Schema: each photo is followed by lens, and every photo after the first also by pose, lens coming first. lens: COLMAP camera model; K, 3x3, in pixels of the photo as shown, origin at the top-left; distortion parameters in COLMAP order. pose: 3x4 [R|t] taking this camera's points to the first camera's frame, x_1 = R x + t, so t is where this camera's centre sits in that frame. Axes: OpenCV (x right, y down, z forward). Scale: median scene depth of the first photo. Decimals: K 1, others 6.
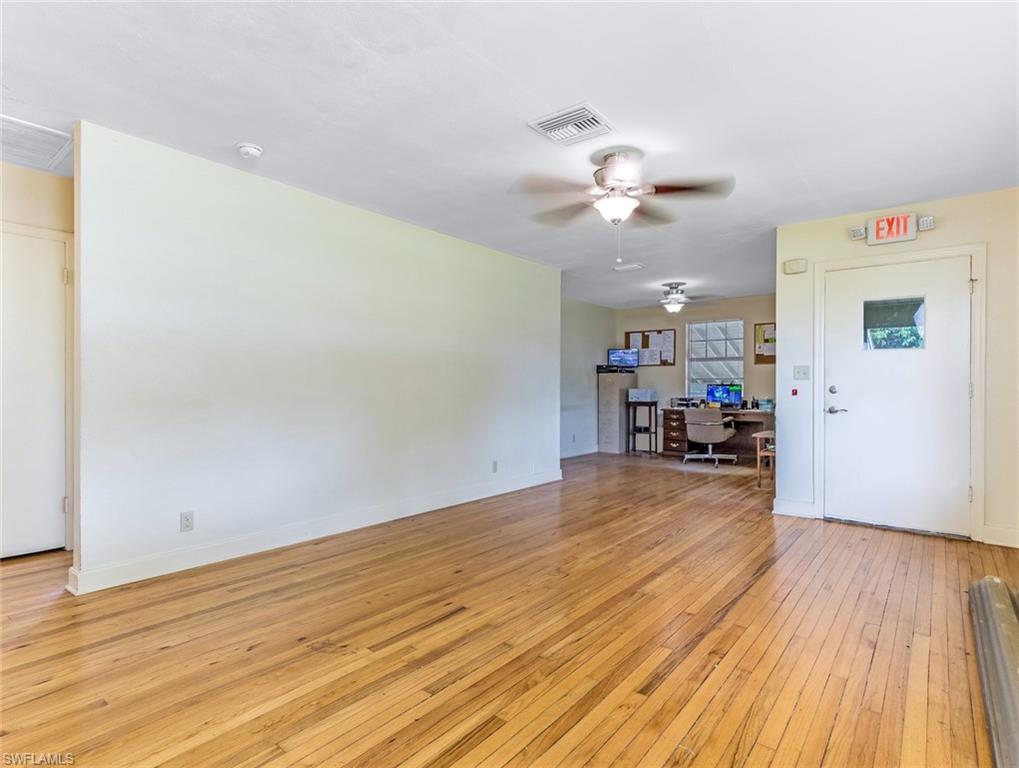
lens RADIAL K [[527.1, 0, 509.5], [0, 527.1, 384.0], [0, 0, 1]] dist [0.007783, 0.000441]
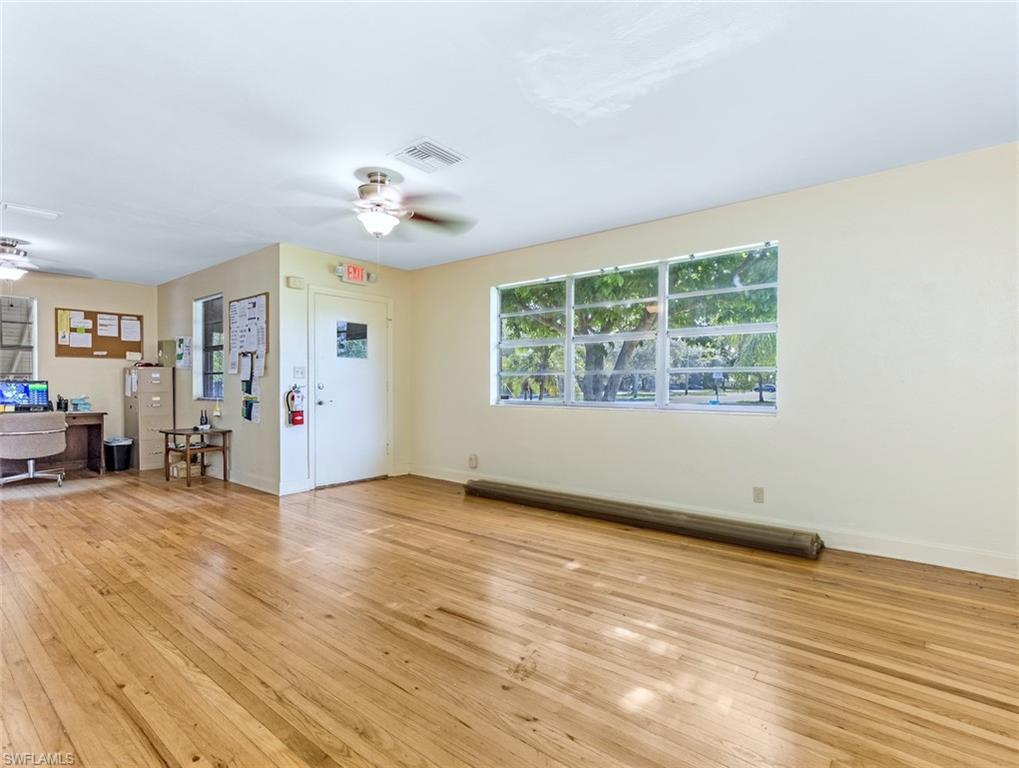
lens RADIAL K [[519.4, 0, 509.5], [0, 519.4, 384.0], [0, 0, 1]] dist [0.019753, 0.000248]
pose [[0.014234, -0.003768, 0.999892, -0.674654], [-0.003910, 0.999985, 0.003824, -0.001189], [-0.999891, -0.003964, 0.014219, 0.545261]]
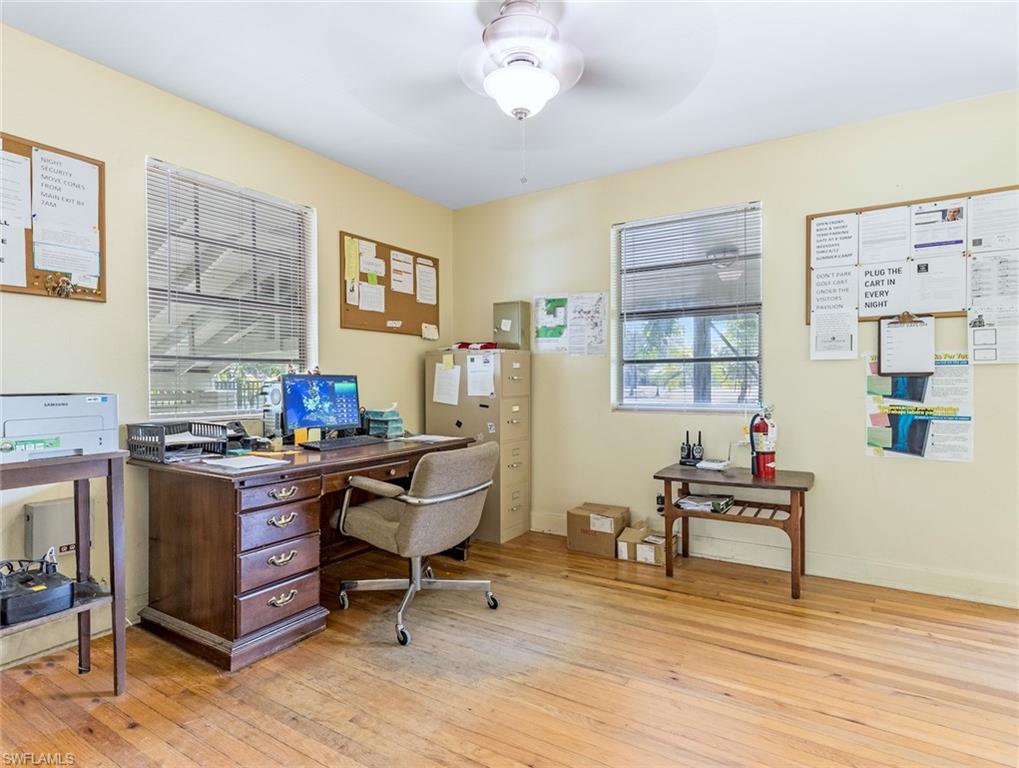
lens RADIAL K [[527.1, 0, 509.5], [0, 527.1, 384.0], [0, 0, 1]] dist [0.007783, 0.000441]
pose [[-0.119367, -0.006036, 0.992832, 0.068157], [-0.001322, 0.999982, 0.005920, 0.008139], [-0.992849, -0.000606, -0.119373, 1.782856]]
